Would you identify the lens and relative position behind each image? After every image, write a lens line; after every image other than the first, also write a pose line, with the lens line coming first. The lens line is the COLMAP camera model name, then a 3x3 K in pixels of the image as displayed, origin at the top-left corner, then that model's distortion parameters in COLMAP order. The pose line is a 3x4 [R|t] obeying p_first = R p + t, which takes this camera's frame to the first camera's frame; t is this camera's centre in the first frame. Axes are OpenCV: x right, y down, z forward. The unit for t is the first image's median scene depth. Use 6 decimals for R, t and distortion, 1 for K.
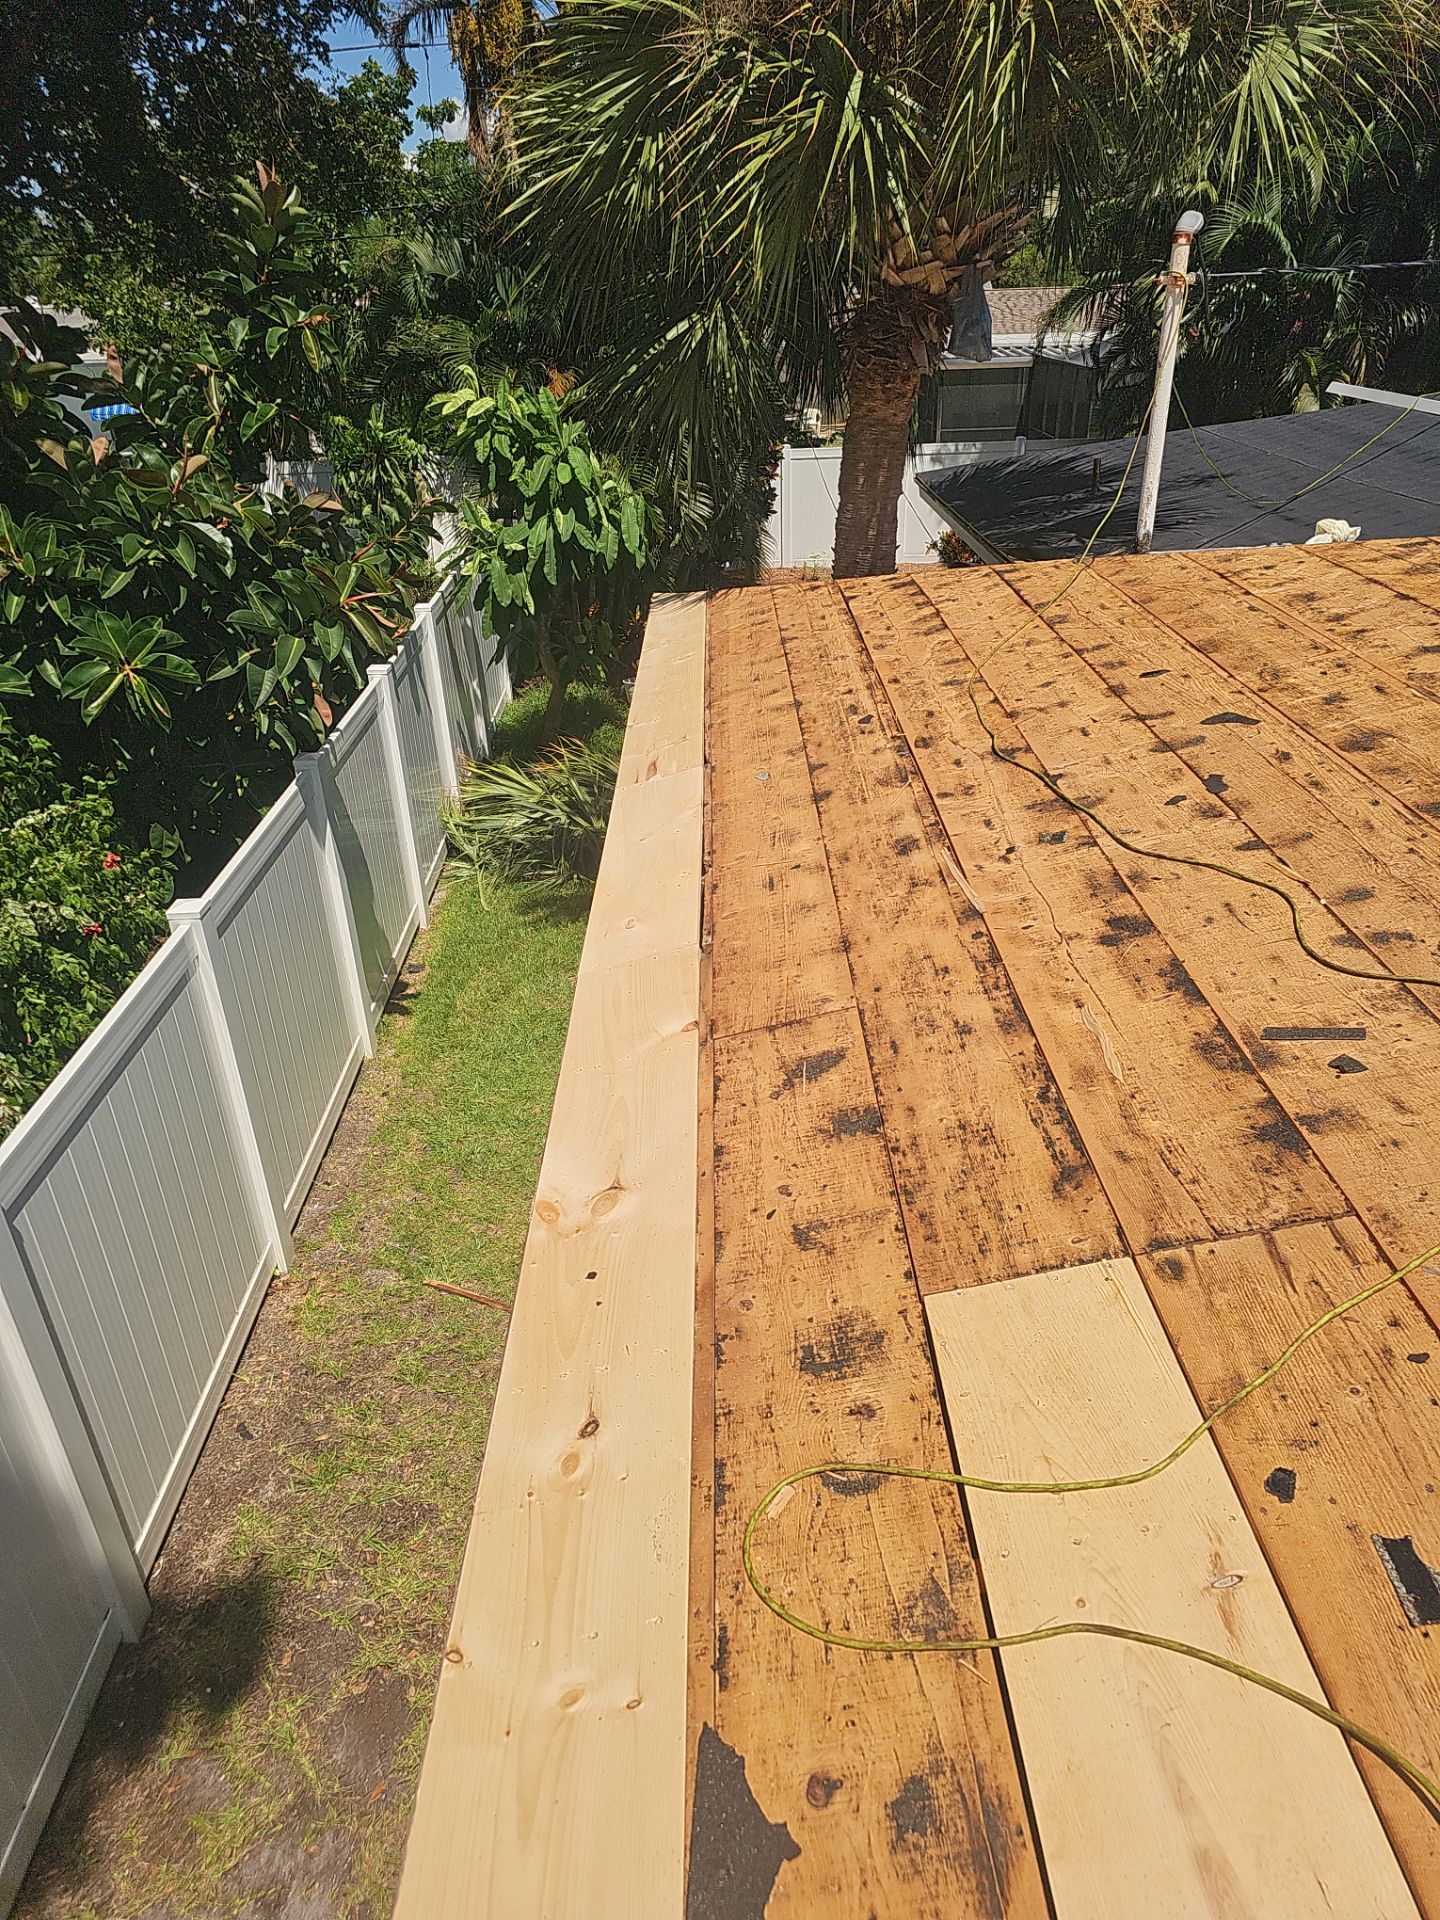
lens RADIAL K [[1276.2, 0, 720.0], [0, 1276.2, 960.0], [0, 0, 1]] dist [0.011047, -0.004807]
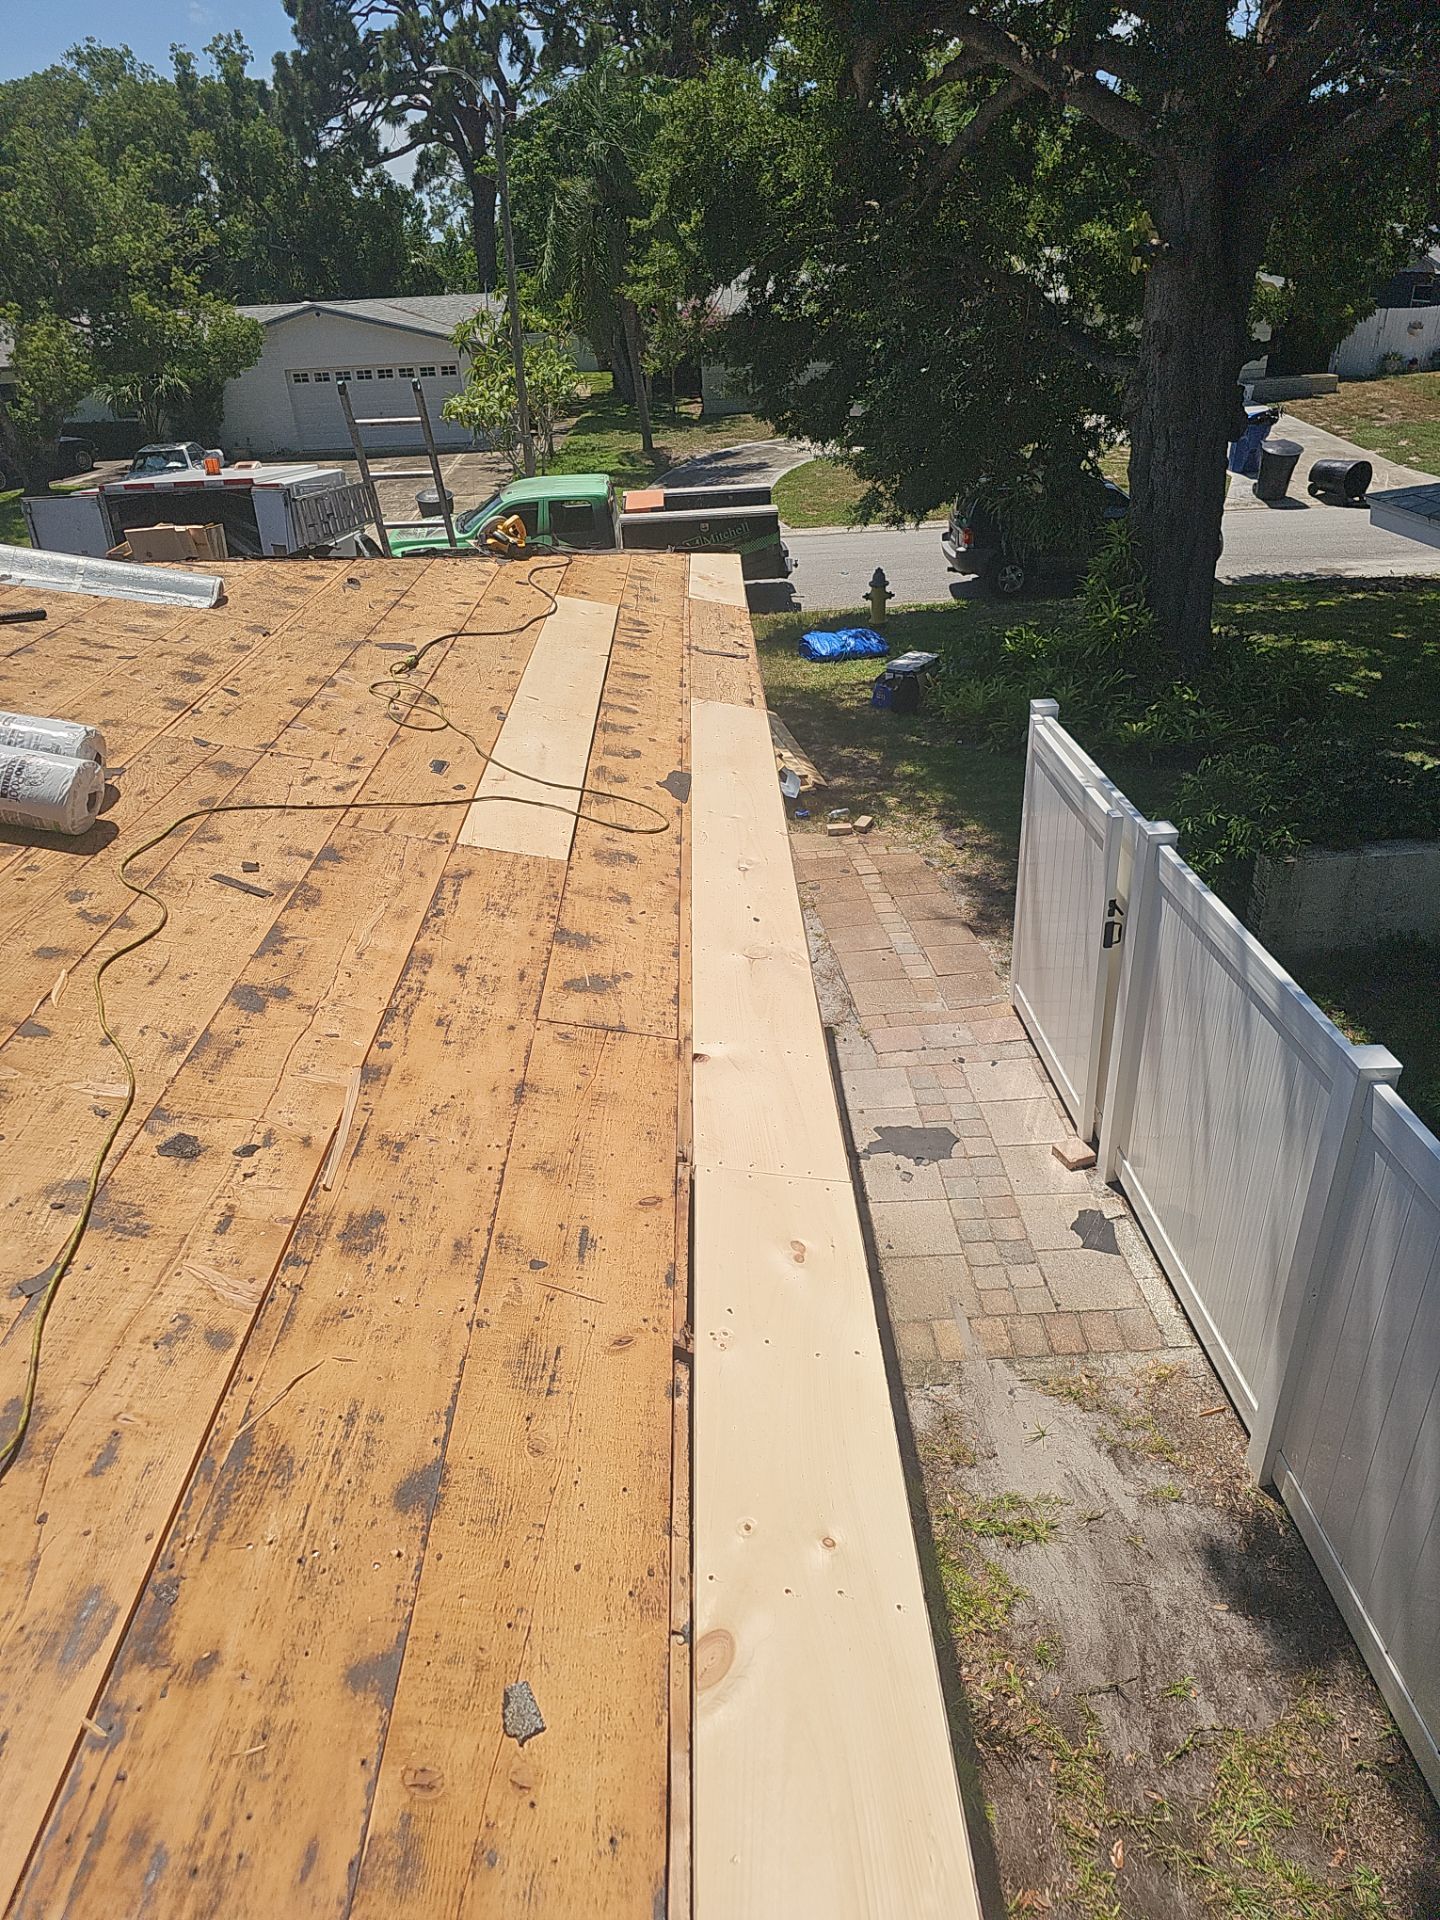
lens RADIAL K [[1276.2, 0, 720.0], [0, 1276.2, 960.0], [0, 0, 1]] dist [0.011047, -0.004807]
pose [[-0.997078, 0.072015, 0.025481, -0.075250], [0.061496, 0.558811, 0.827012, -0.890609], [0.045318, 0.826162, -0.561607, 1.639425]]
